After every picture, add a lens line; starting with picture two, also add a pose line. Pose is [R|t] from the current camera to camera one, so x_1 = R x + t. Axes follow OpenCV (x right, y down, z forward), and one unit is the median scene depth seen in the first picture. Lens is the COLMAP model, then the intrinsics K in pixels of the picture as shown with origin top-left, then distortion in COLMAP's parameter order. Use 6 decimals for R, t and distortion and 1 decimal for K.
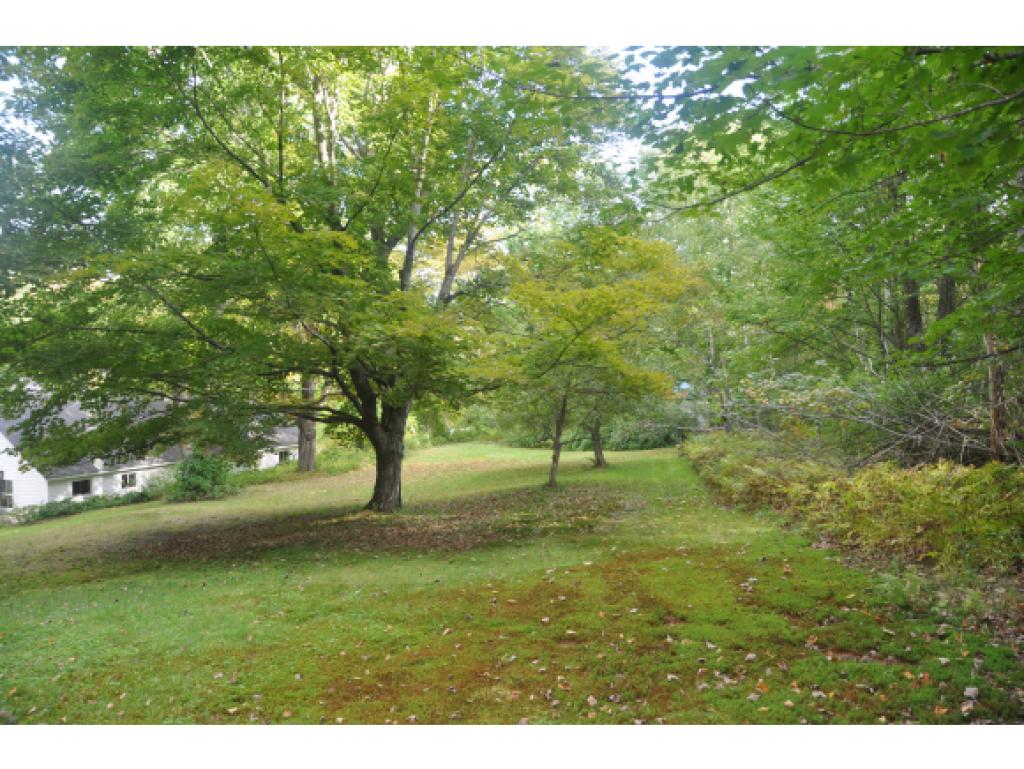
lens RADIAL K [[799.9, 0, 512.0], [0, 799.9, 384.5], [0, 0, 1]] dist [-0.164208, 0.123027]
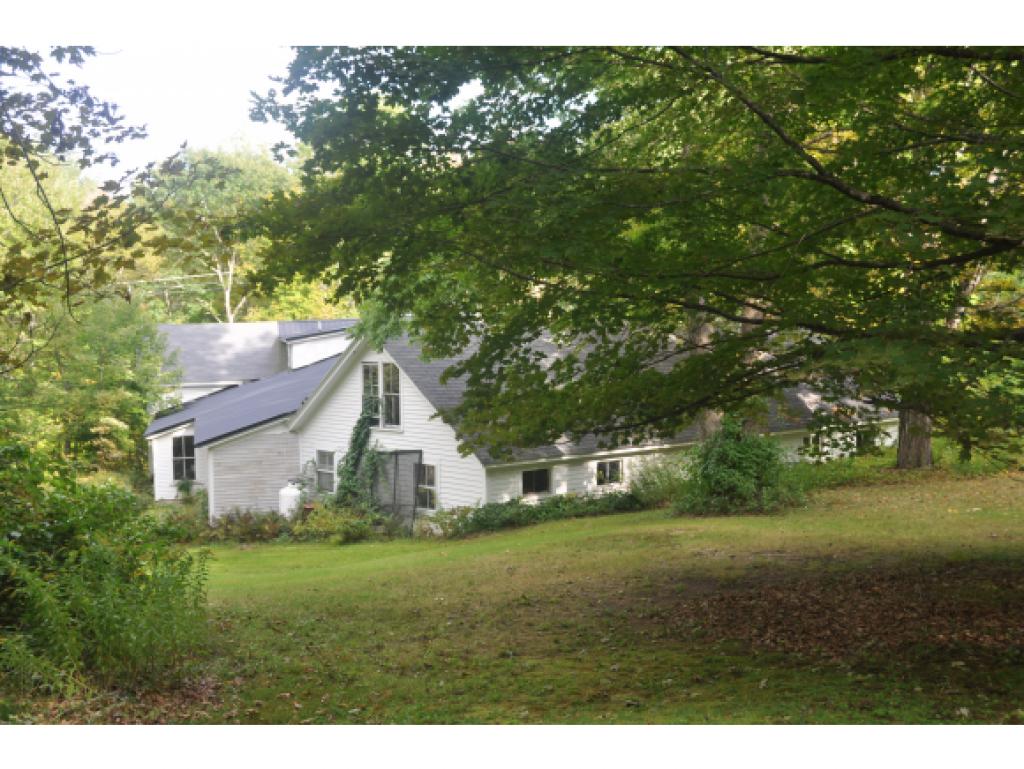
lens RADIAL K [[1282.0, 0, 512.0], [0, 1282.0, 384.5], [0, 0, 1]] dist [0.011275, 0.006637]
pose [[0.871782, 0.014901, -0.489667, -0.088912], [0.008216, 0.998952, 0.045026, 0.012889], [0.489825, -0.043276, 0.870746, 0.120246]]
